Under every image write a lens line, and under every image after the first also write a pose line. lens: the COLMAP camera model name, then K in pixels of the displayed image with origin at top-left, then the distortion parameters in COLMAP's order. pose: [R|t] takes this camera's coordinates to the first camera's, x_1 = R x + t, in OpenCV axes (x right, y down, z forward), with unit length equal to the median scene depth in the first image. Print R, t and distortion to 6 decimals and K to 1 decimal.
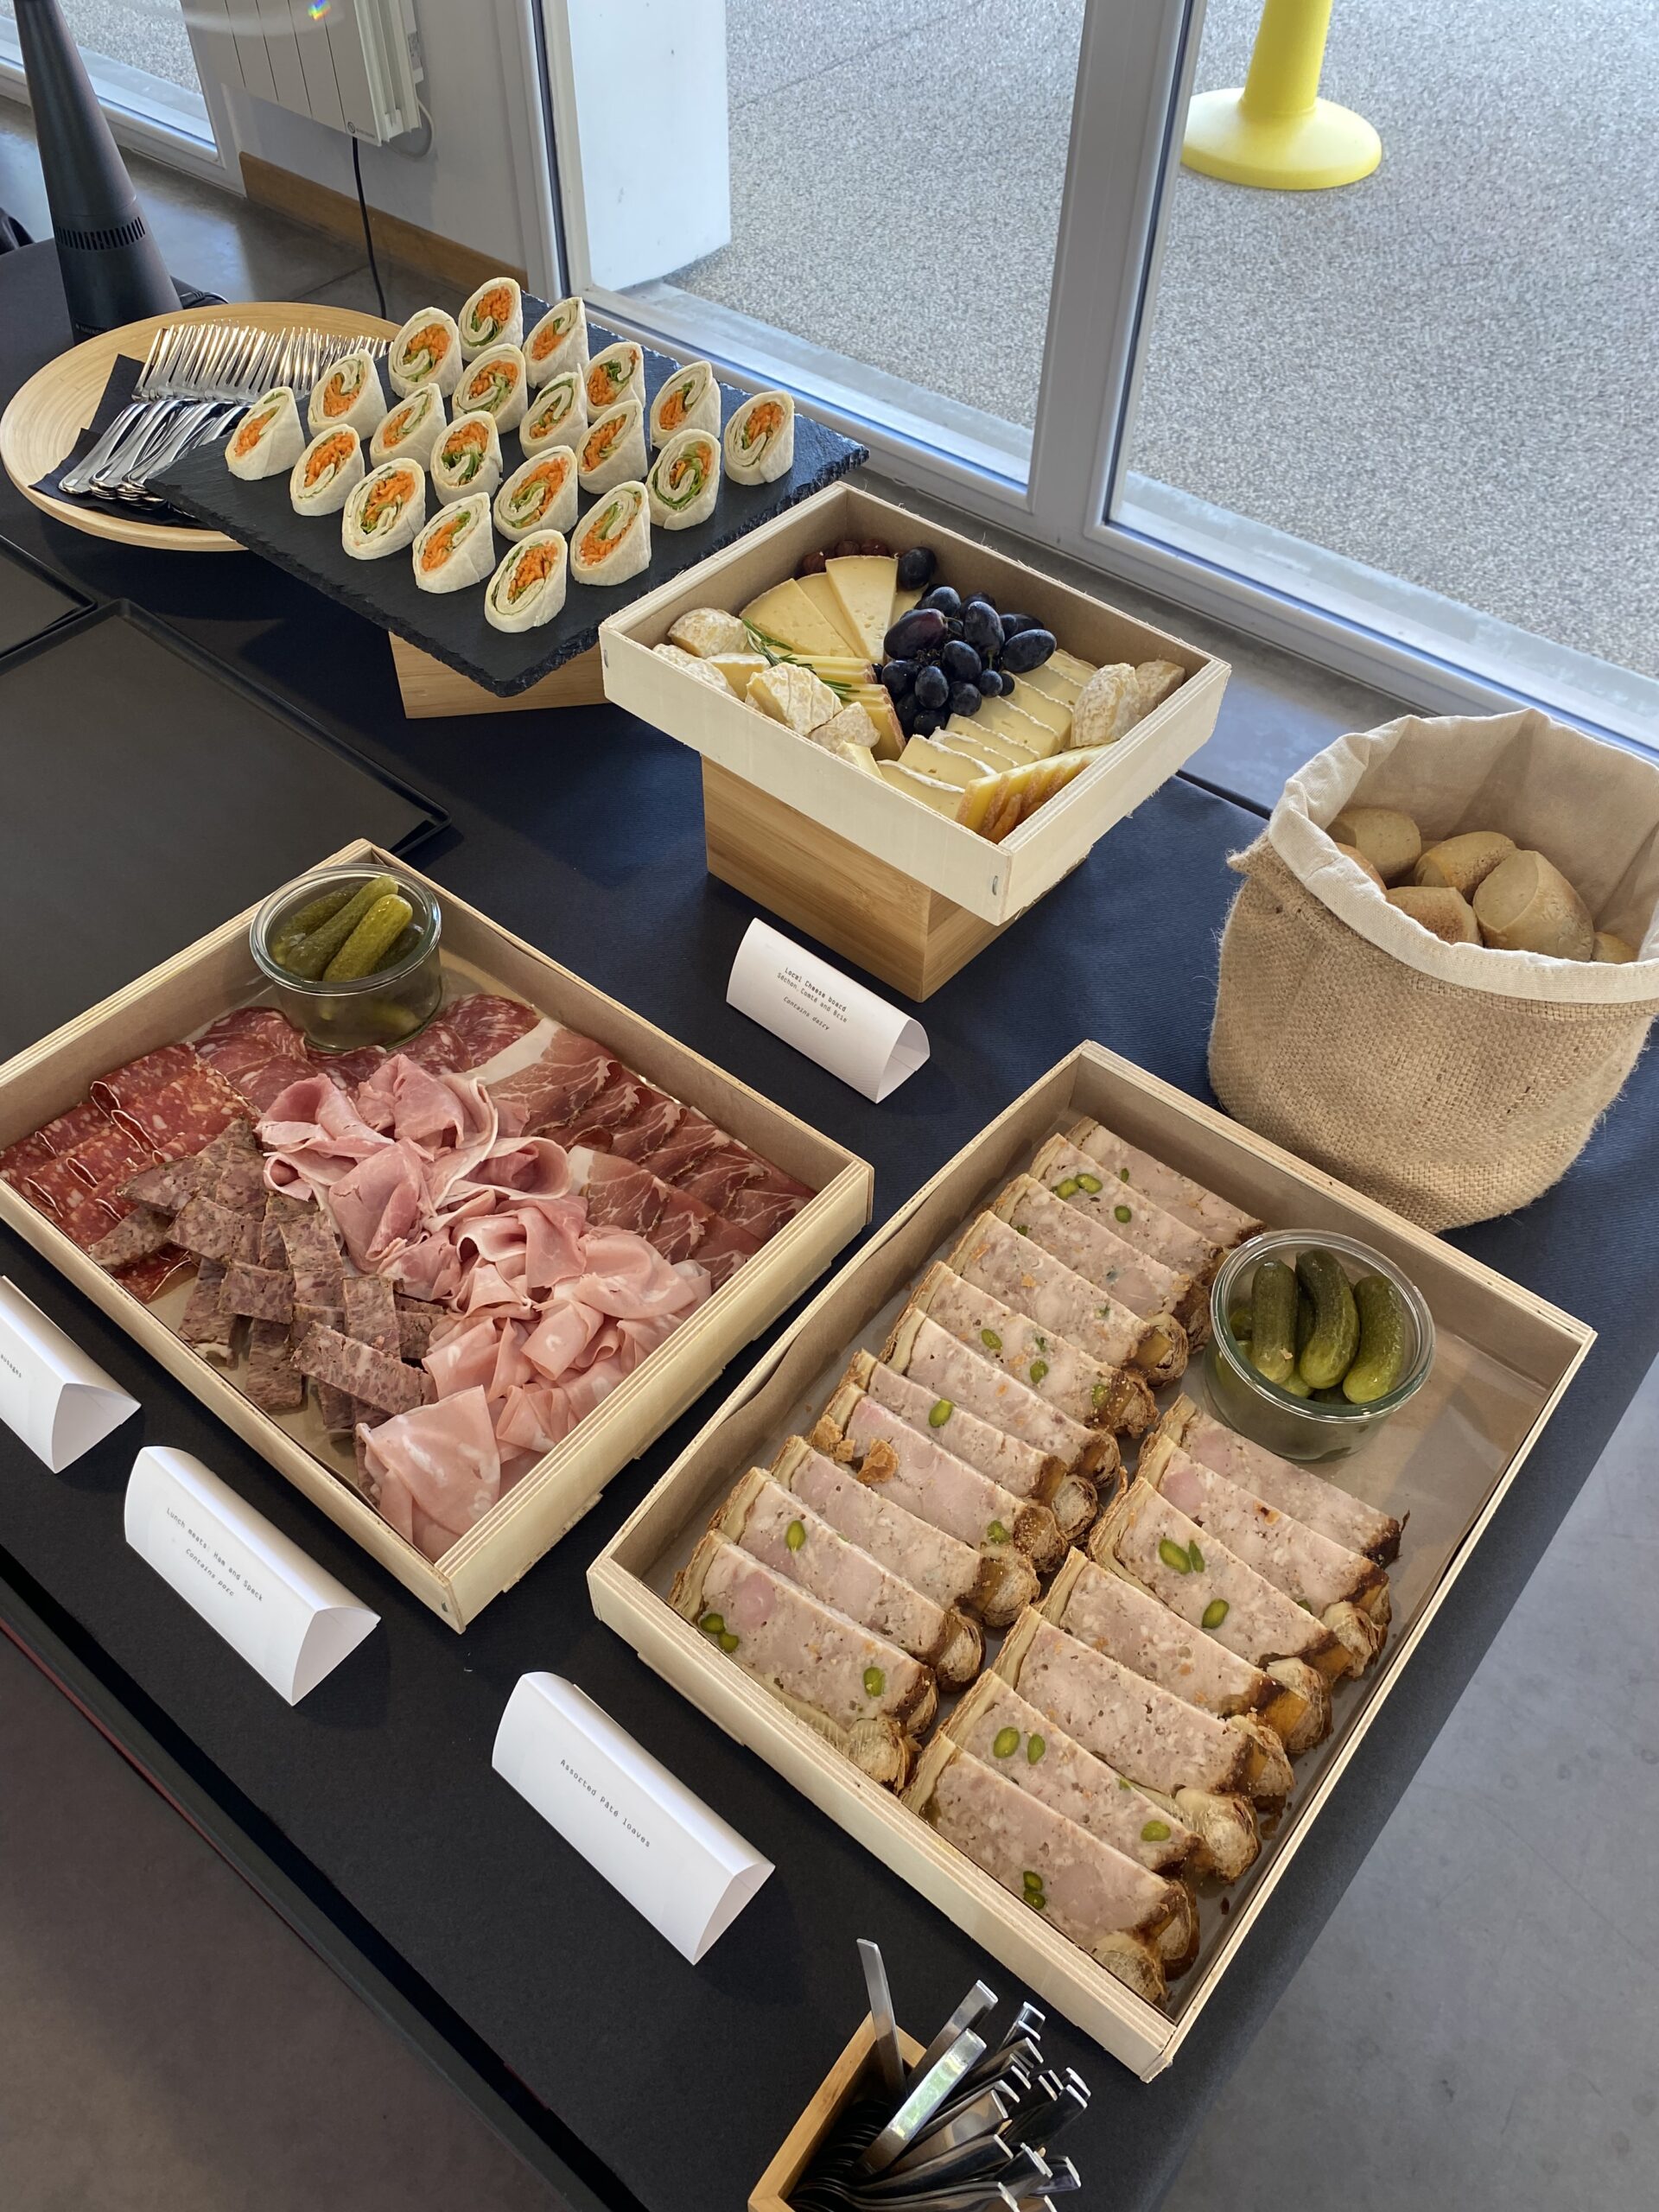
lens RADIAL K [[1690.9, 0, 830.1], [0, 1690.9, 1082.9], [0, 0, 1]] dist [0.050870, -0.056403]
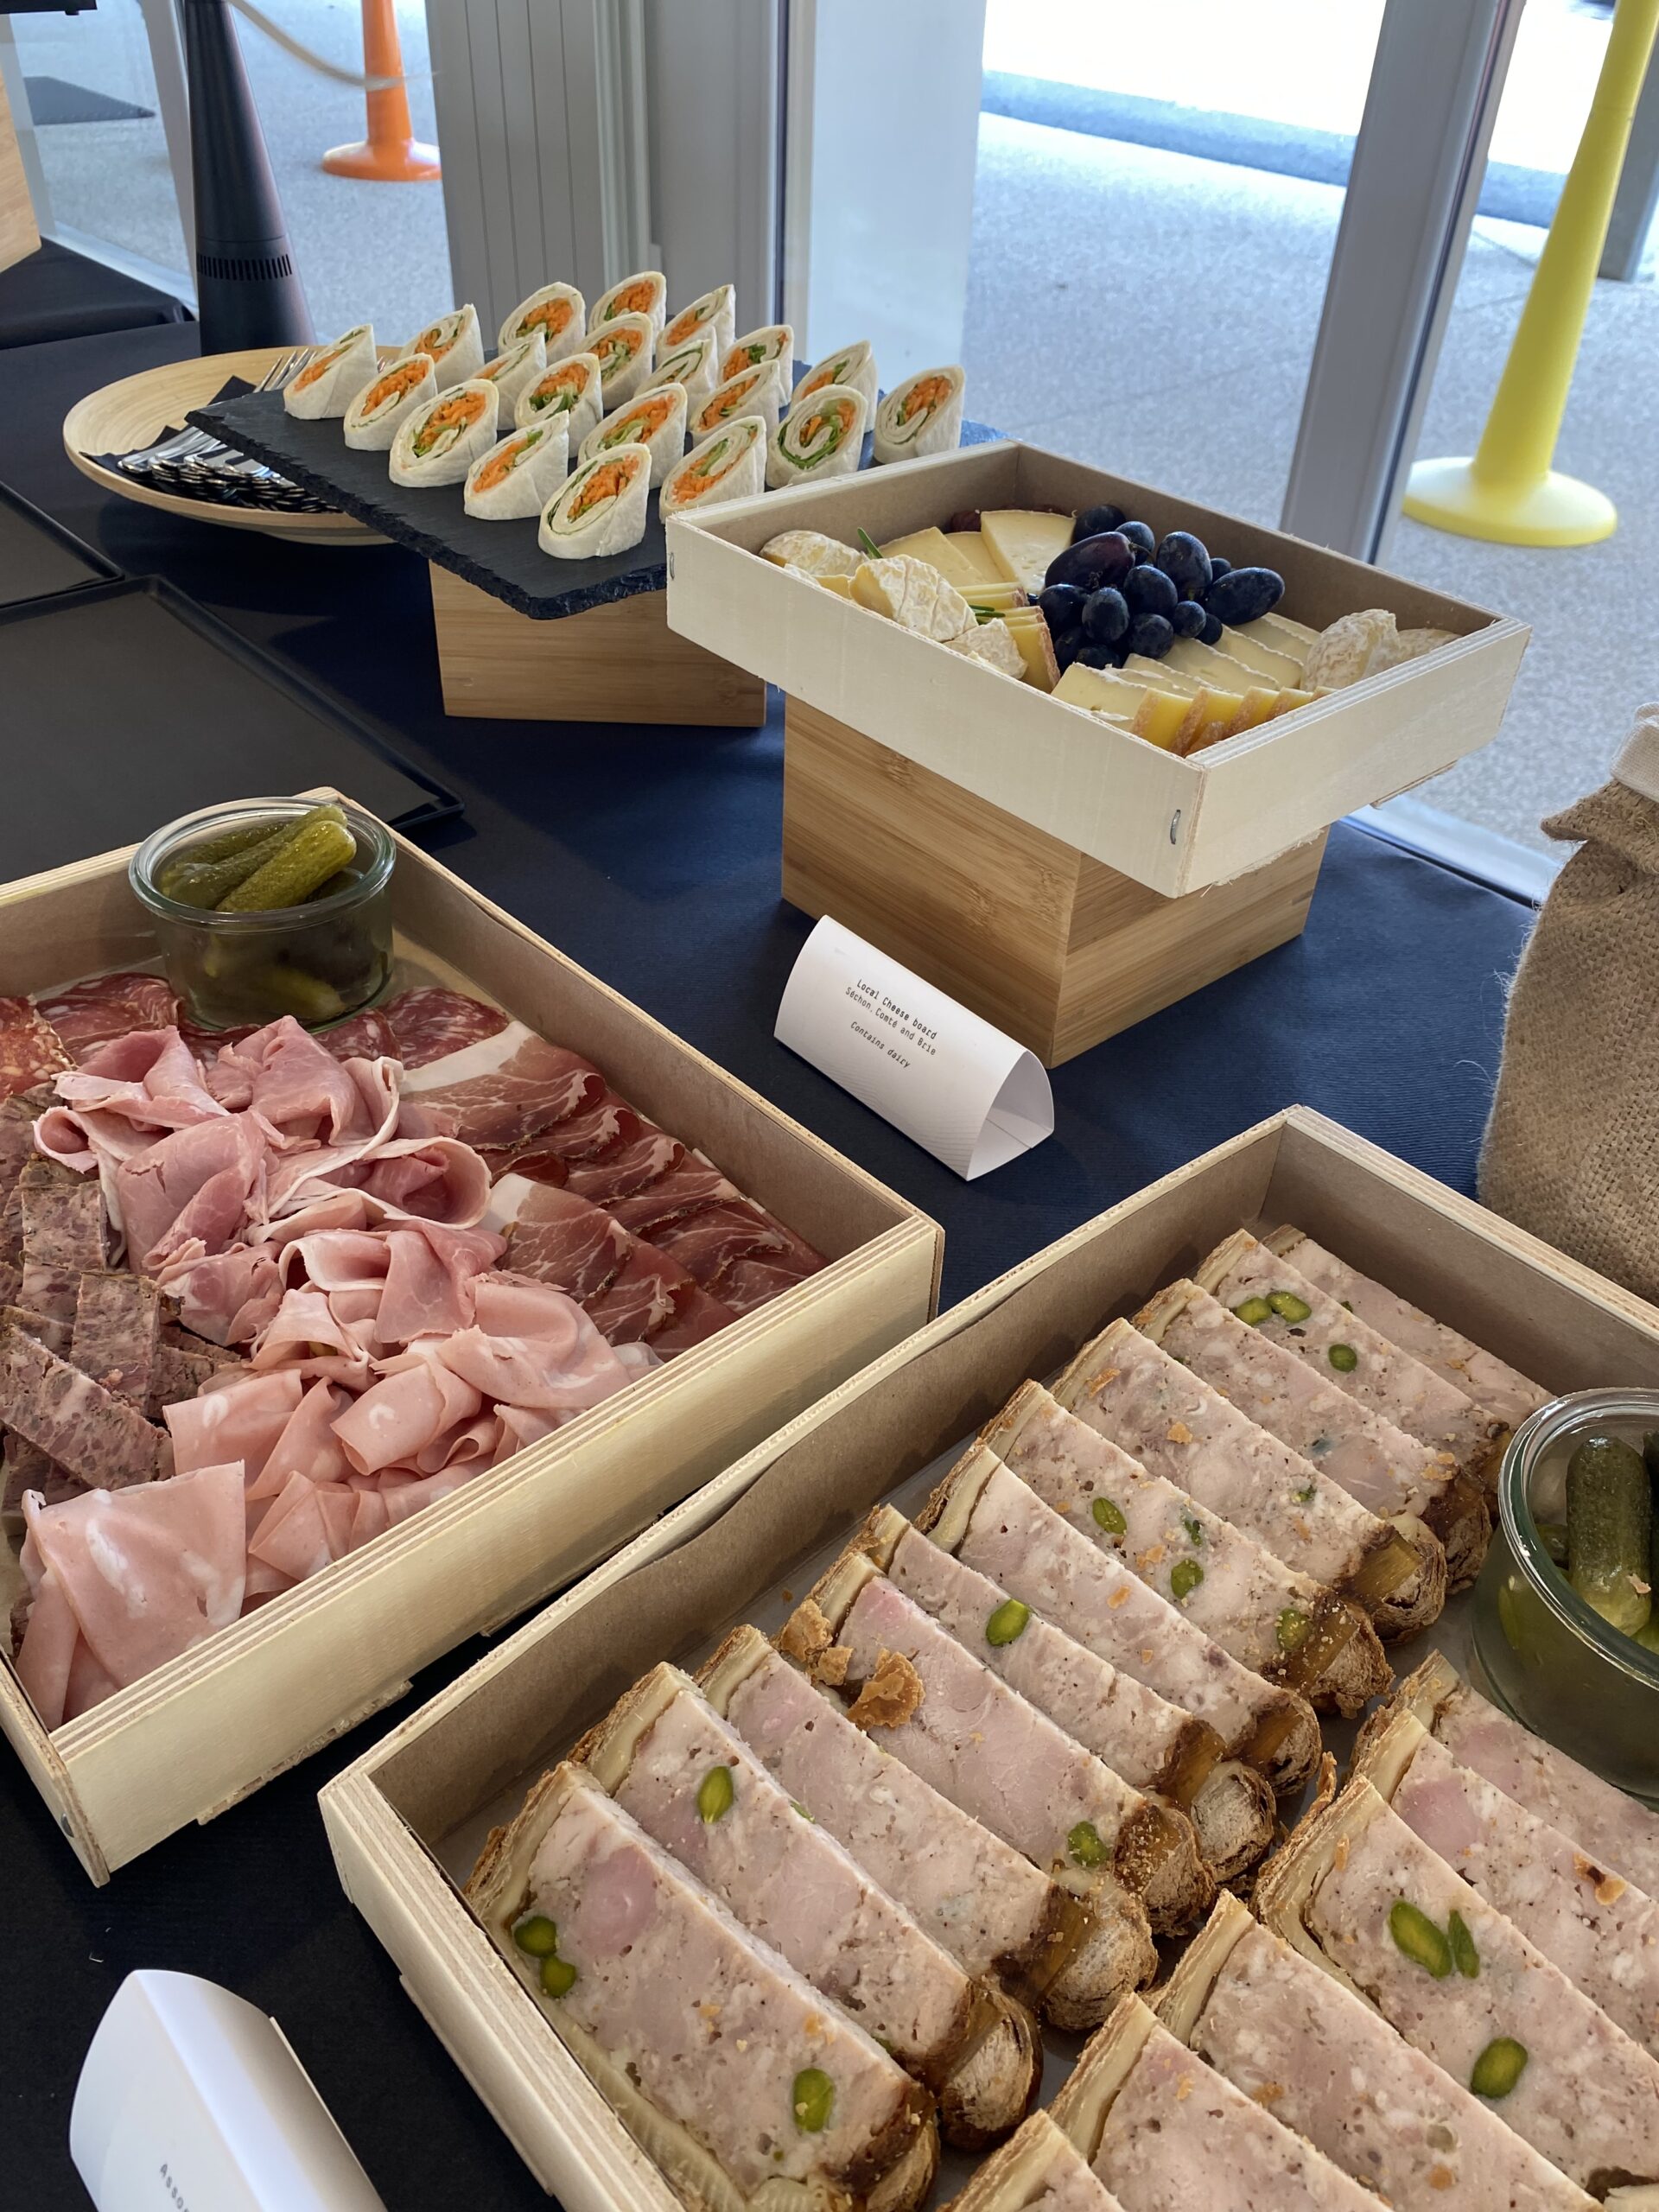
lens RADIAL K [[1678.9, 0, 829.5], [0, 1678.9, 1106.0], [0, 0, 1]] dist [-0.032790, 0.038008]
pose [[0.988959, 0.100847, -0.108583, 0.048219], [-0.121251, 0.971924, -0.201650, 0.143241], [0.085199, 0.212590, 0.973420, 0.396623]]
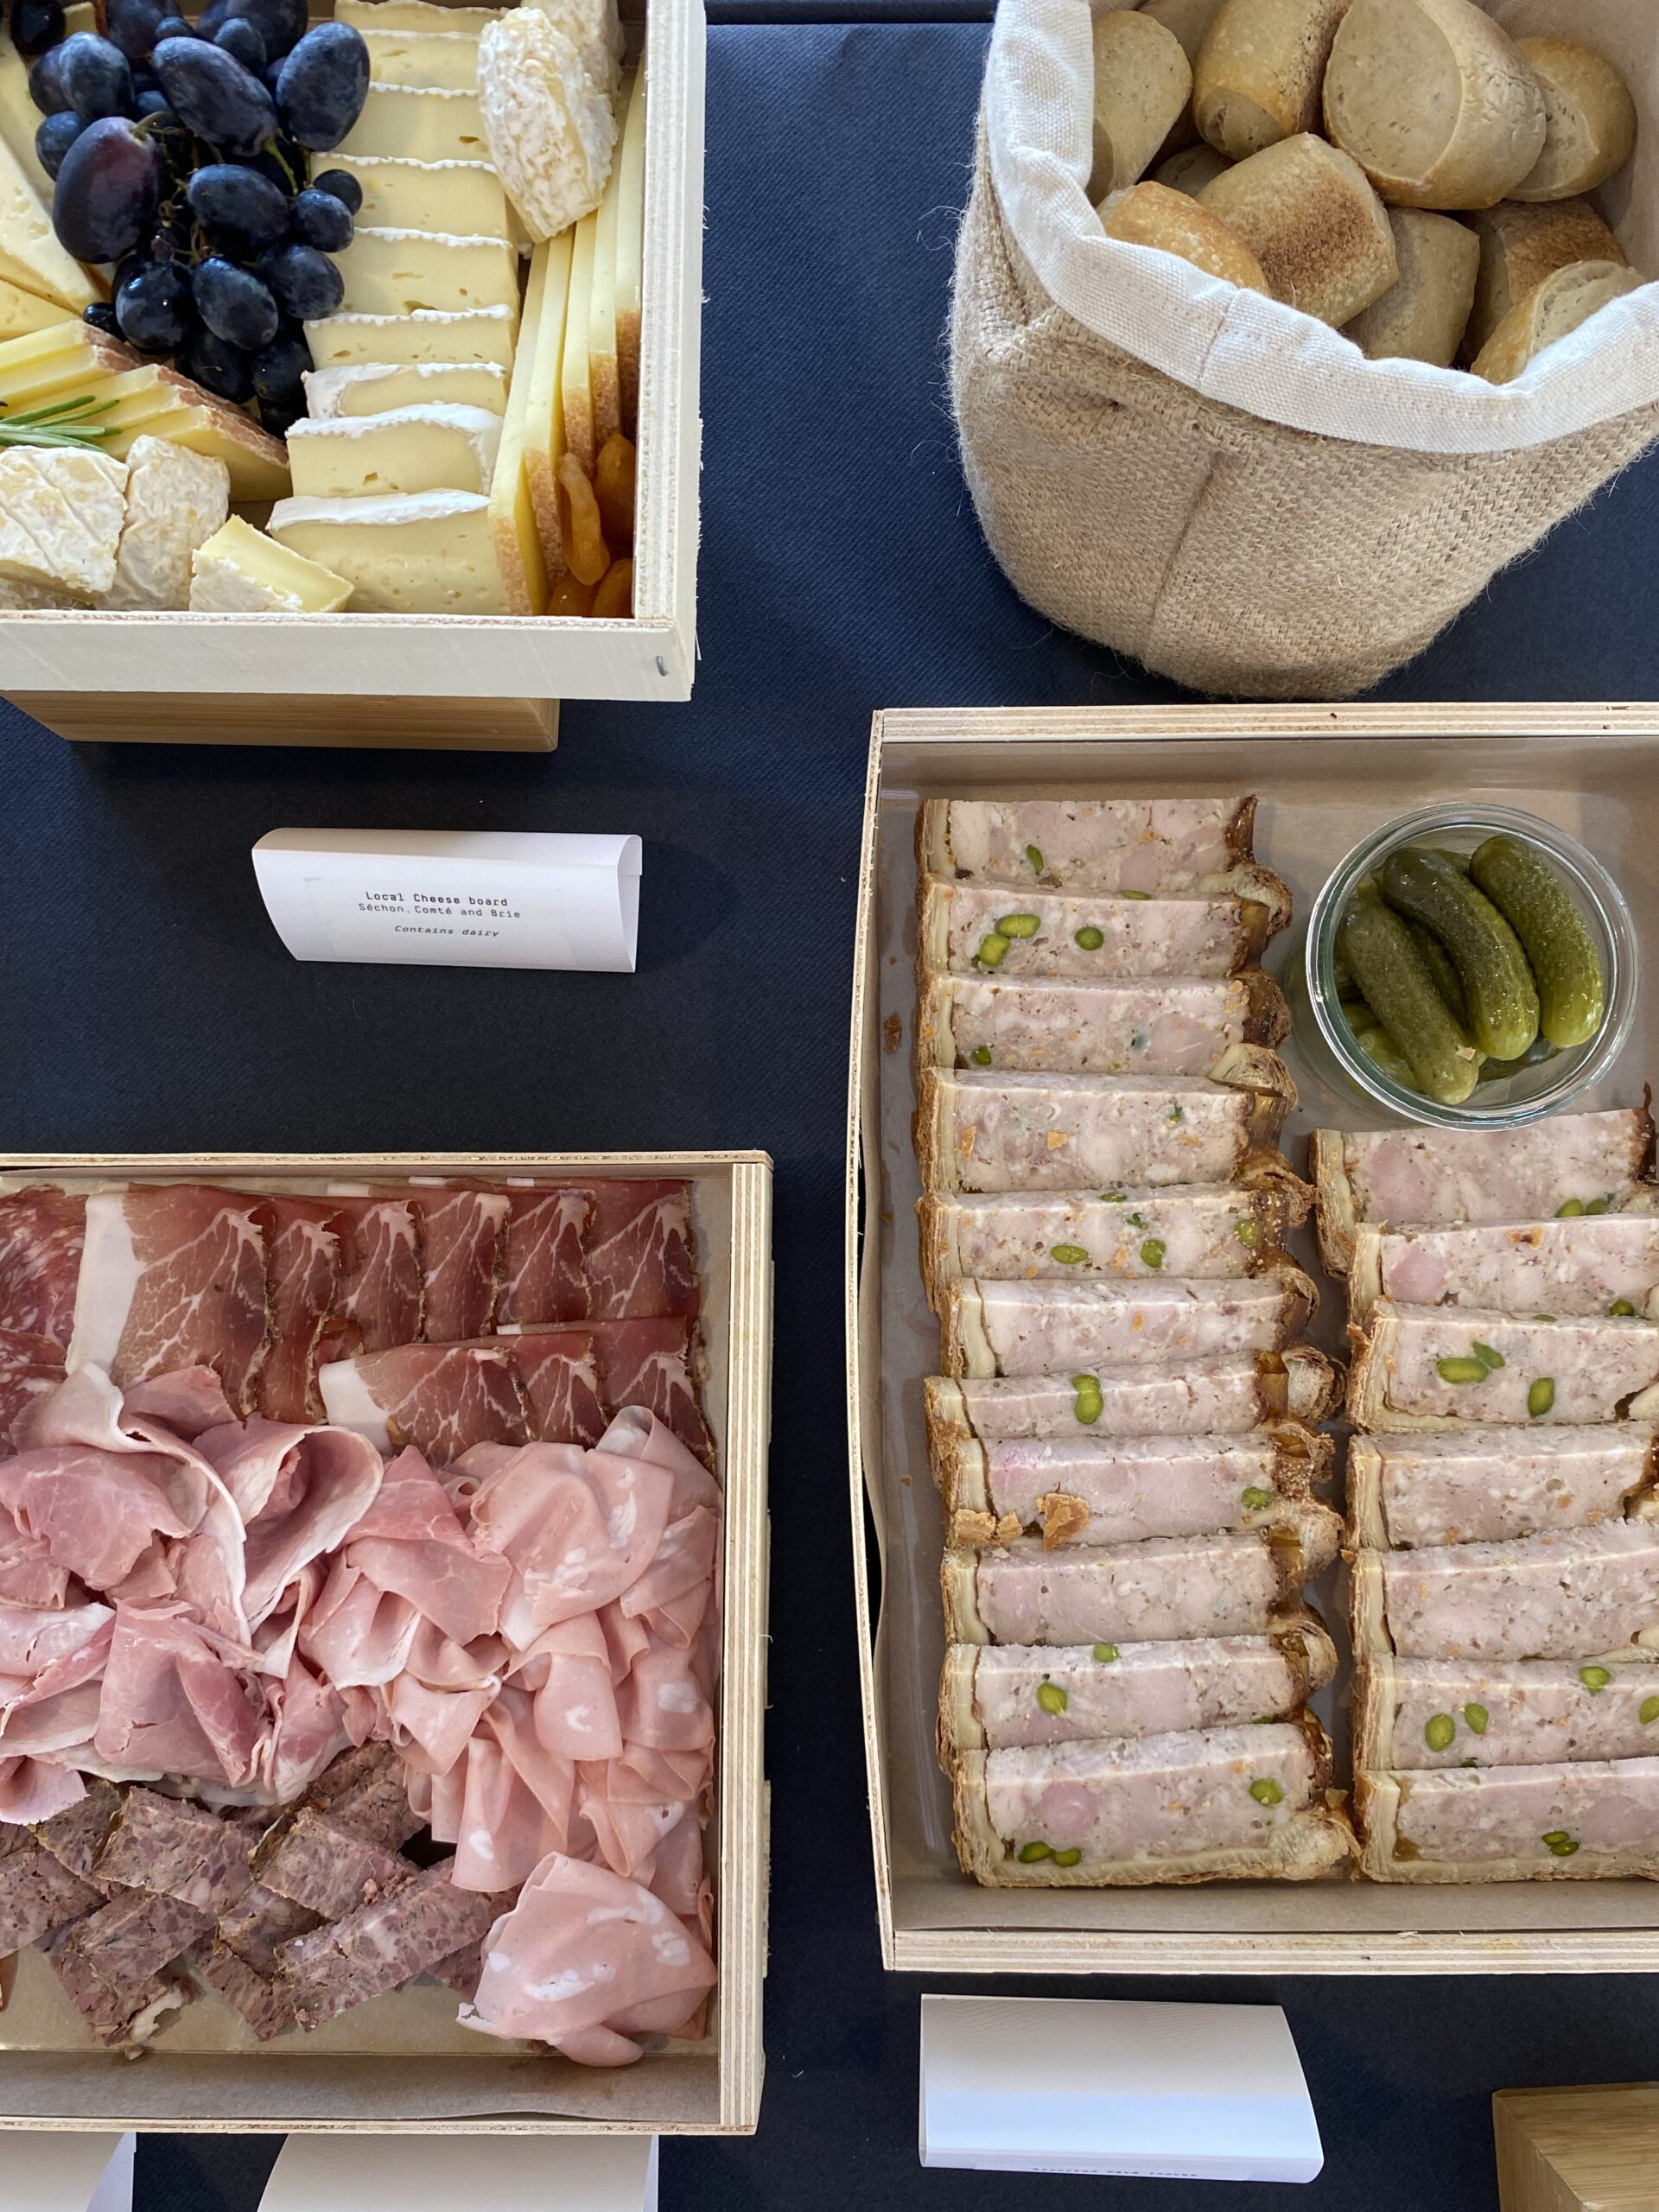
lens RADIAL K [[1695.6, 0, 834.0], [0, 1695.6, 1066.8], [0, 0, 1]] dist [0.043250, -0.068905]
pose [[0.775723, -0.629316, 0.047067, 0.038299], [0.497166, 0.655358, 0.568623, -0.329326], [-0.388689, -0.417694, 0.821251, 0.518349]]
